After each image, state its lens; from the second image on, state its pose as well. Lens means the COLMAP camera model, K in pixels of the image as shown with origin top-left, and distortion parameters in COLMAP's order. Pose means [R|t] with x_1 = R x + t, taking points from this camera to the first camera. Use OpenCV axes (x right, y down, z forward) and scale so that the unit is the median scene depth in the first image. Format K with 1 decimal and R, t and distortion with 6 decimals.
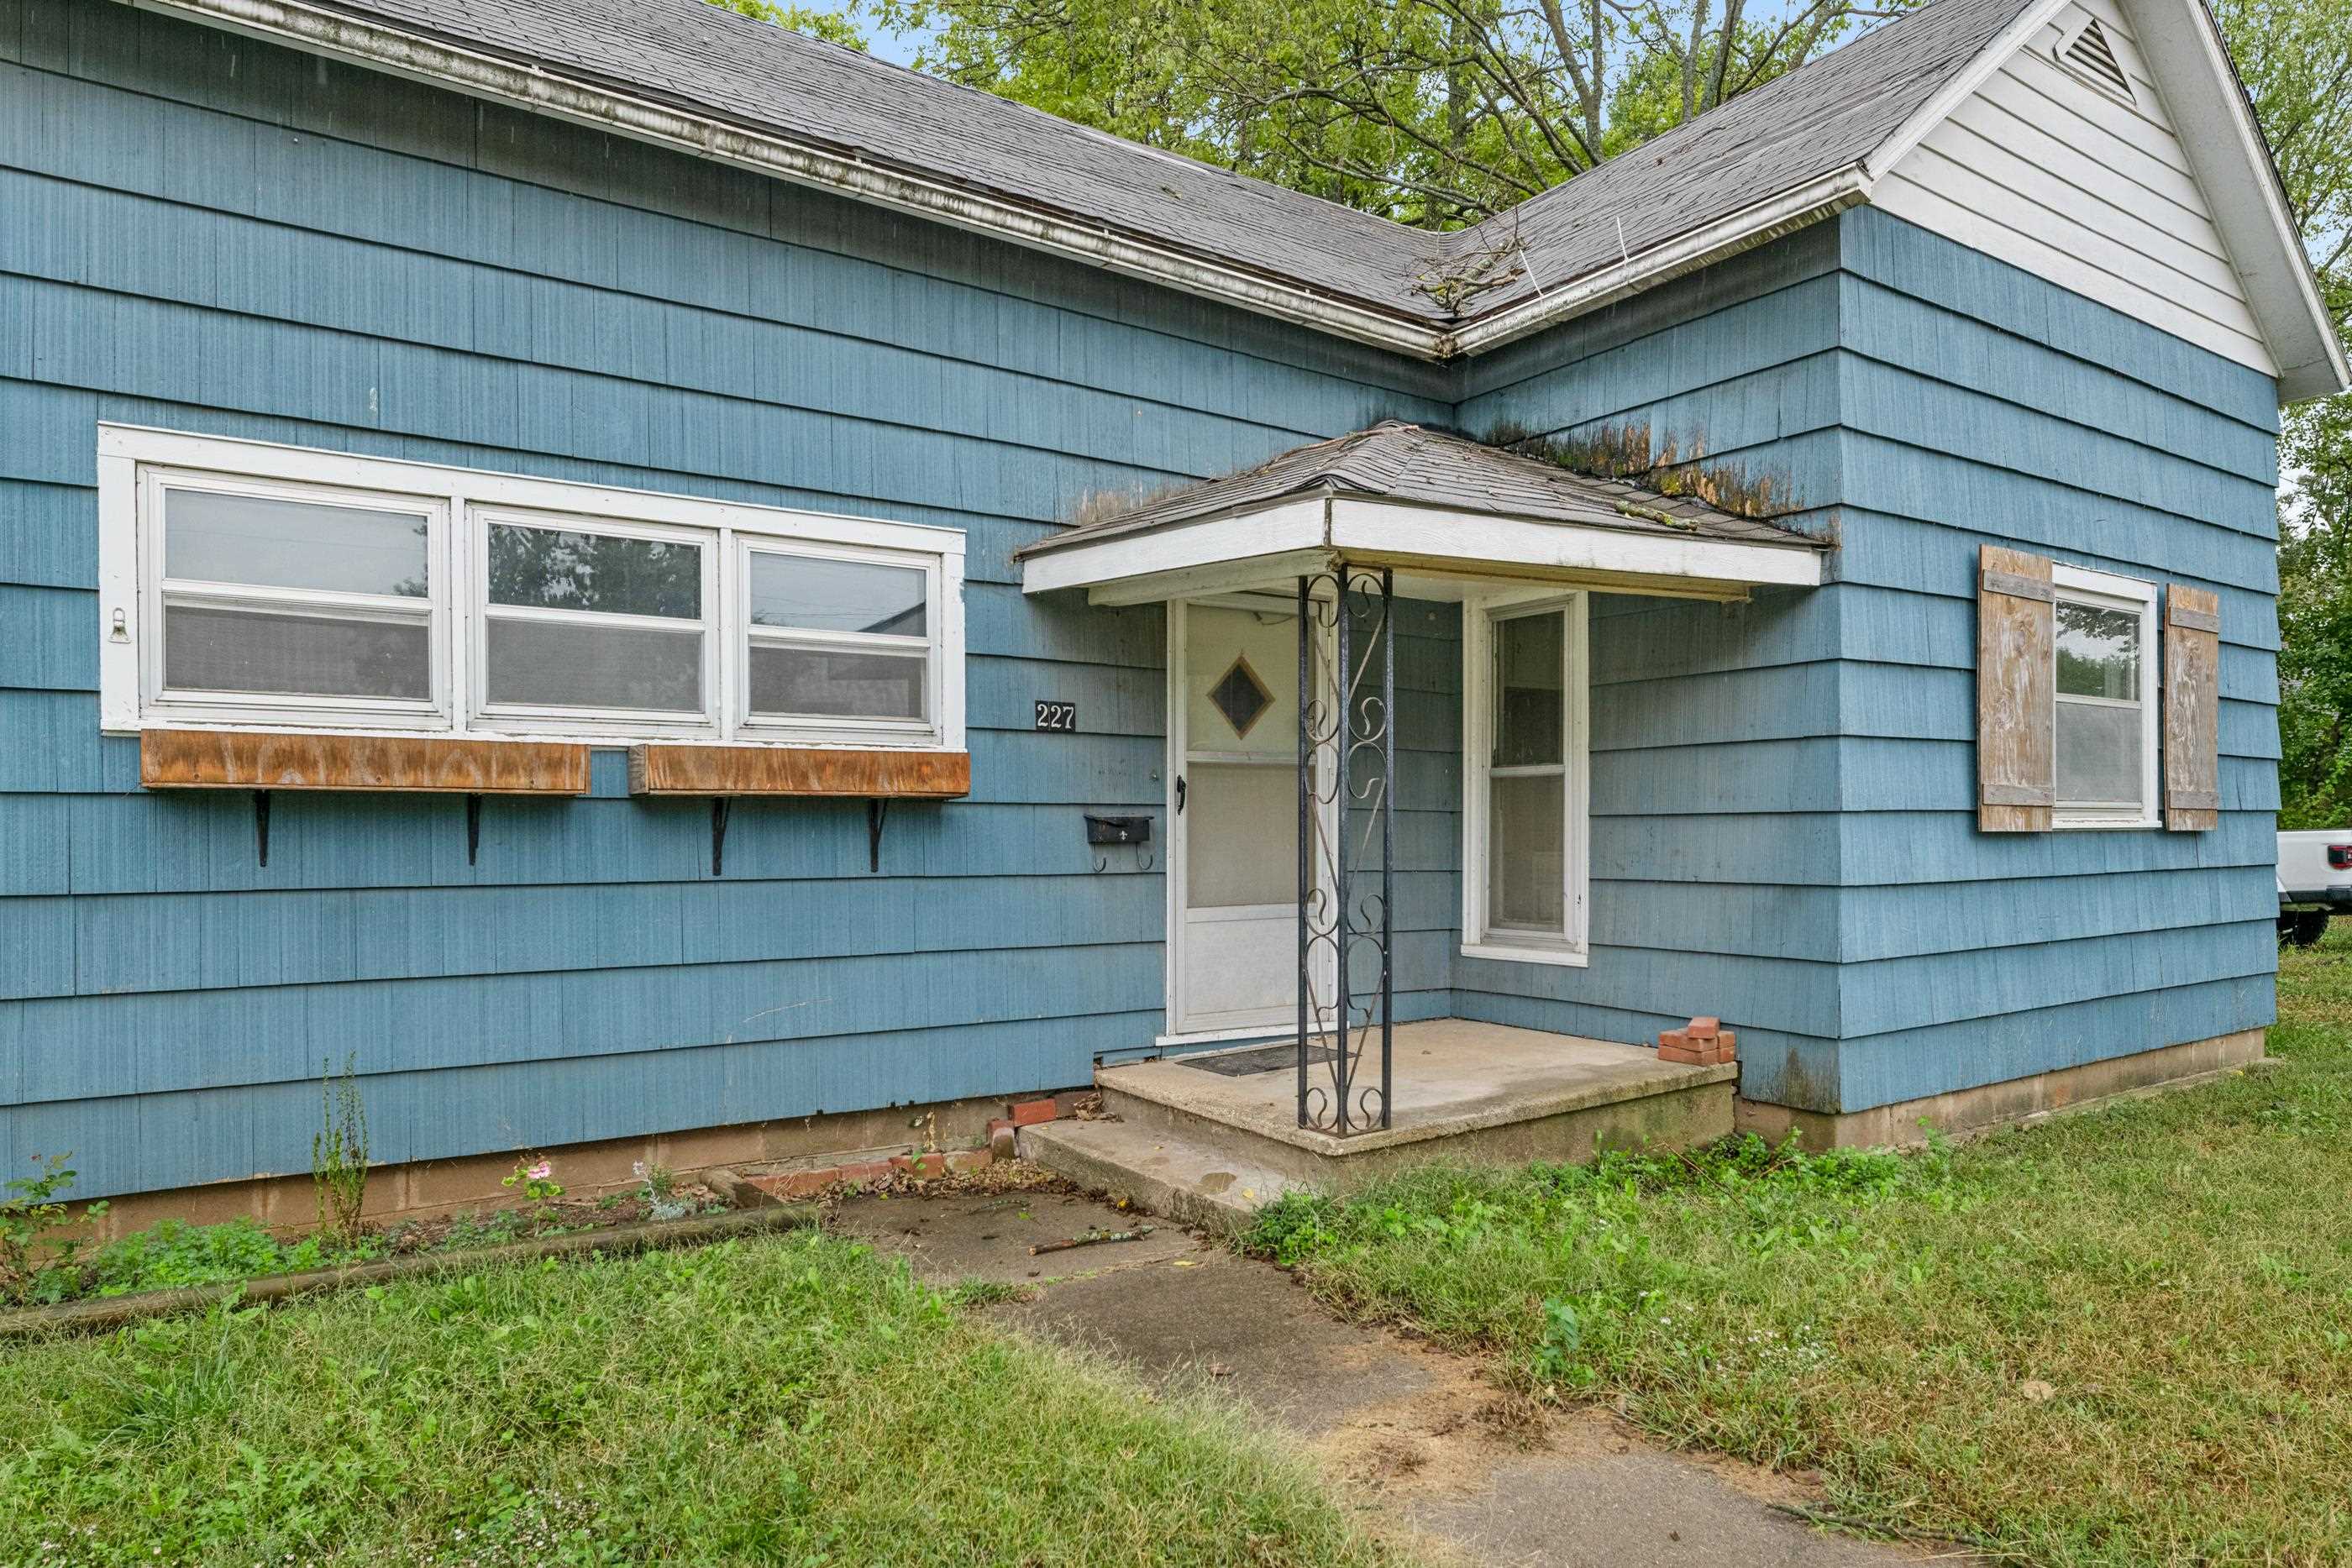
lens RADIAL K [[1459.3, 0, 1176.3], [0, 1459.3, 794.9], [0, 0, 1]] dist [0.020802, 0.000367]
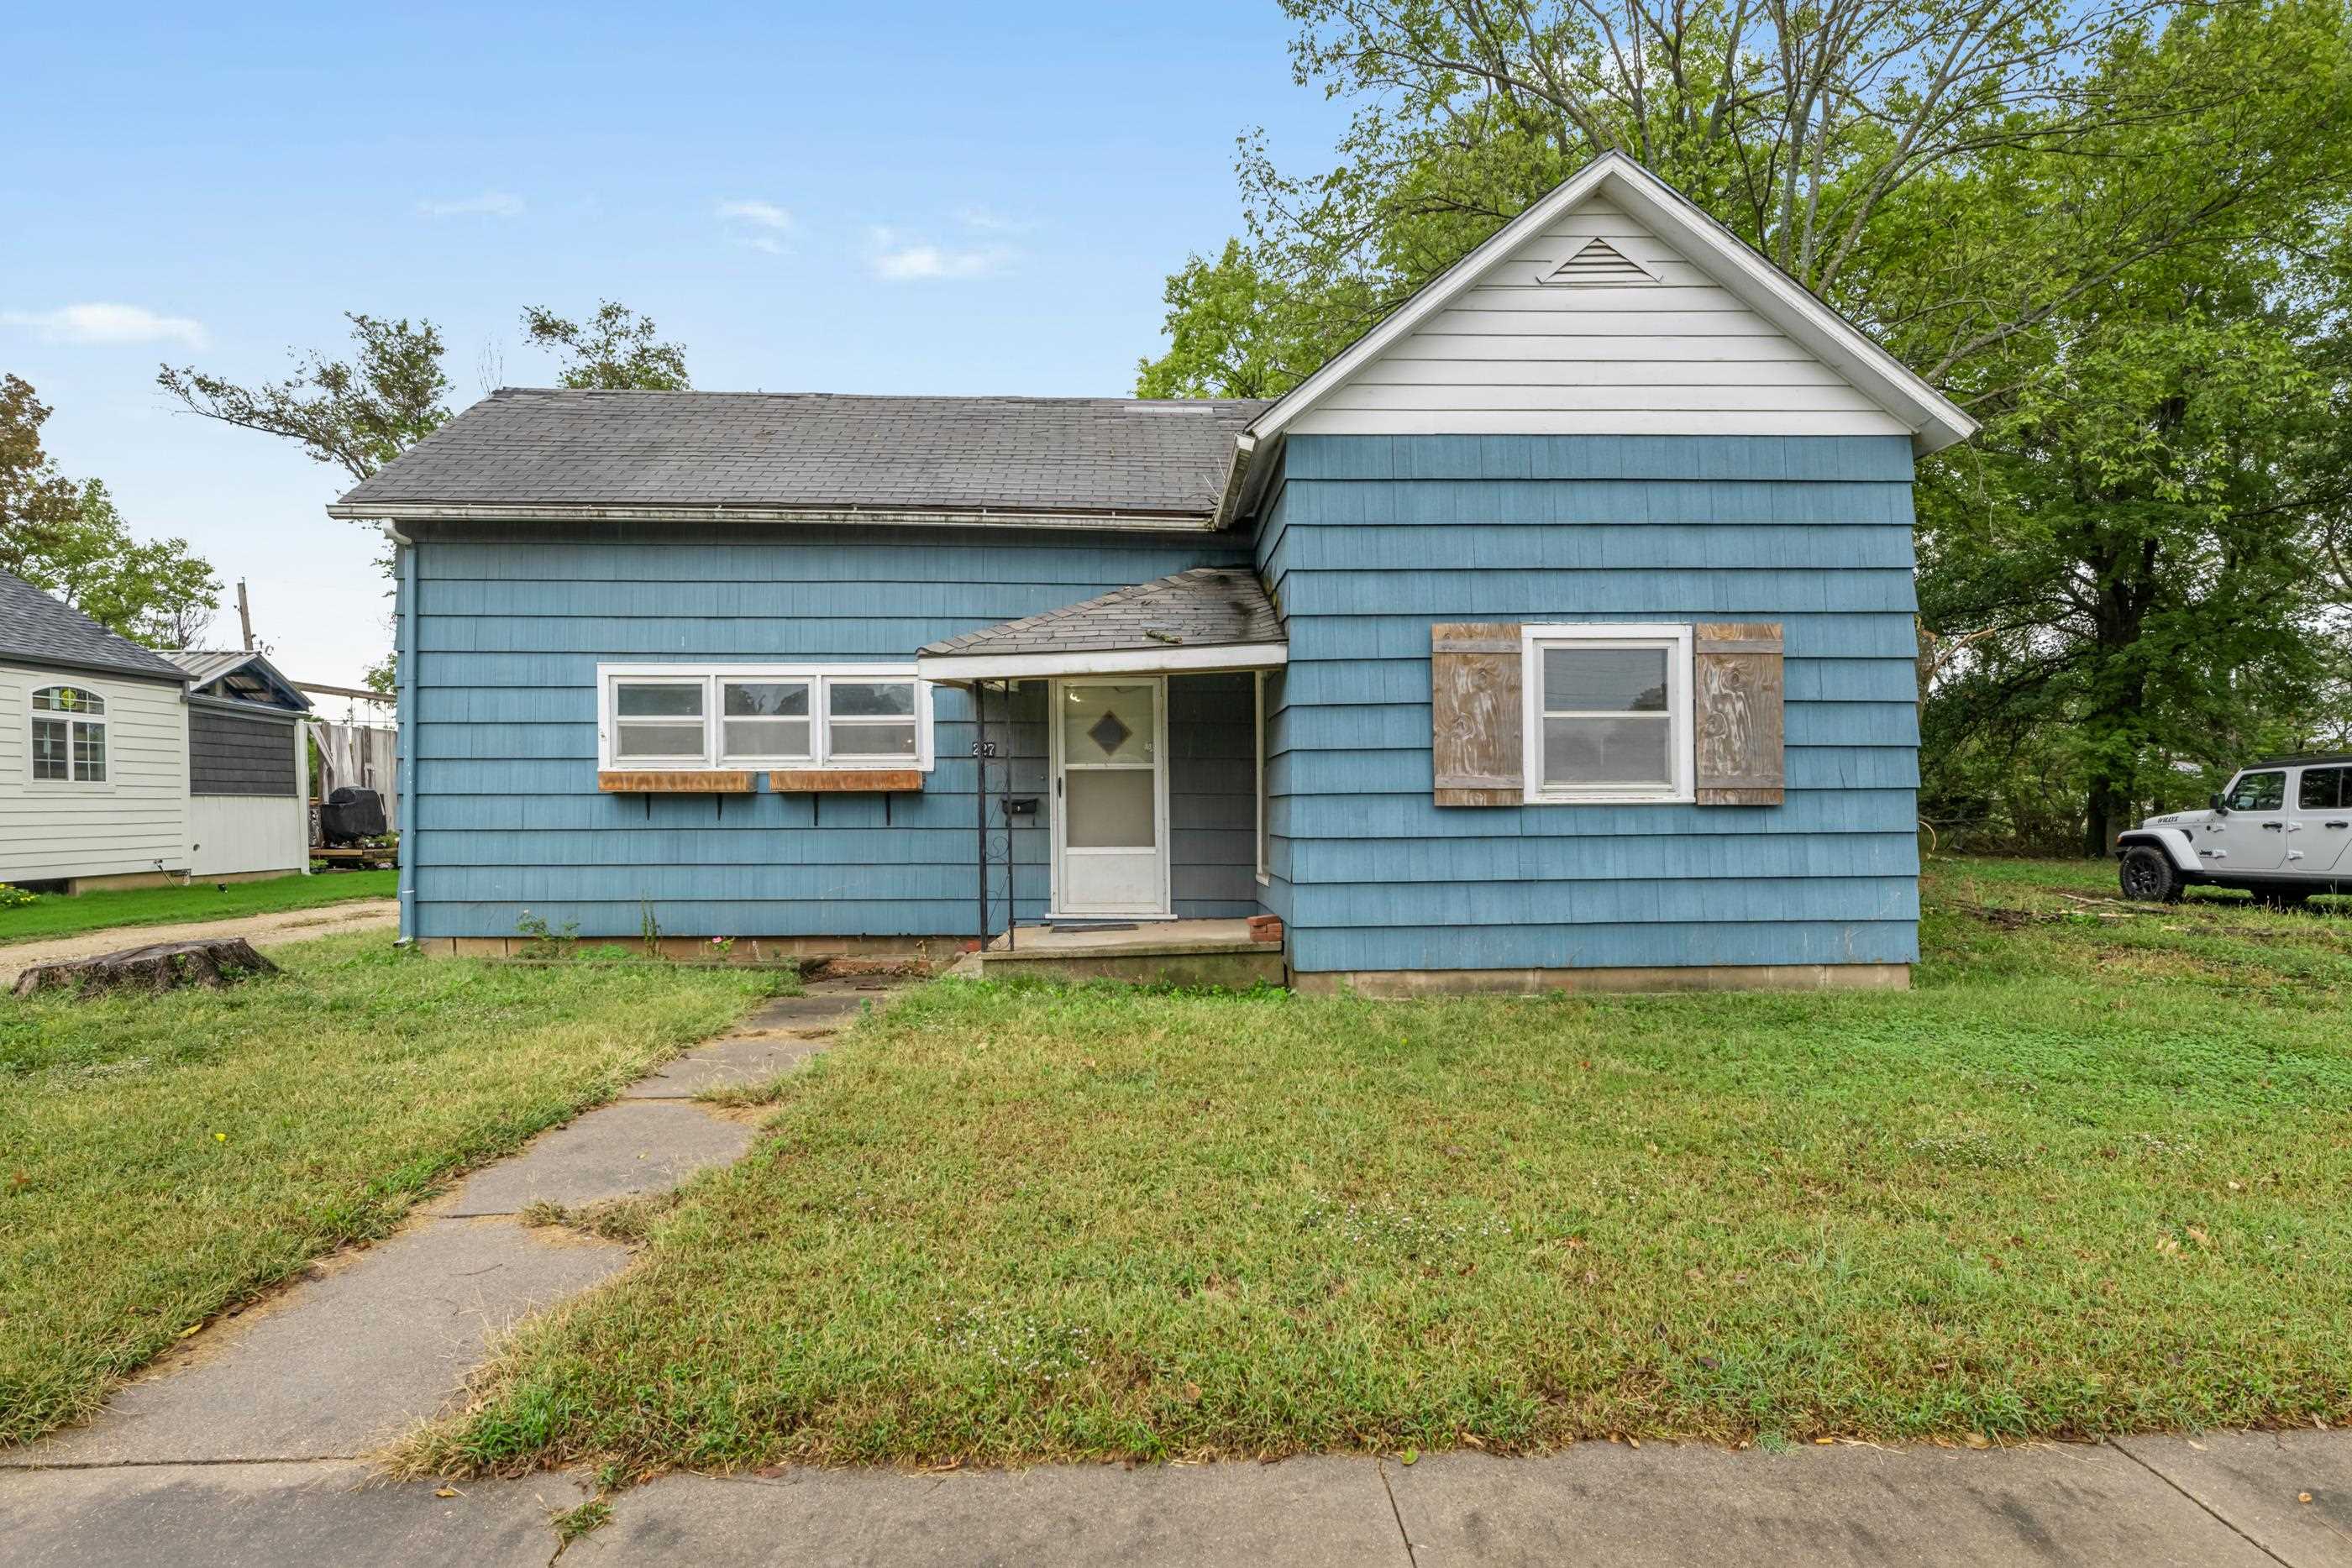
lens RADIAL K [[1154.1, 0, 1176.2], [0, 1154.1, 782.9], [0, 0, 1]] dist [0.000581, -0.000015]
pose [[0.839200, -0.012747, -0.543674, 1.093718], [0.015707, 0.999876, 0.000800, -0.005430], [0.543596, -0.009211, 0.839296, -0.205644]]
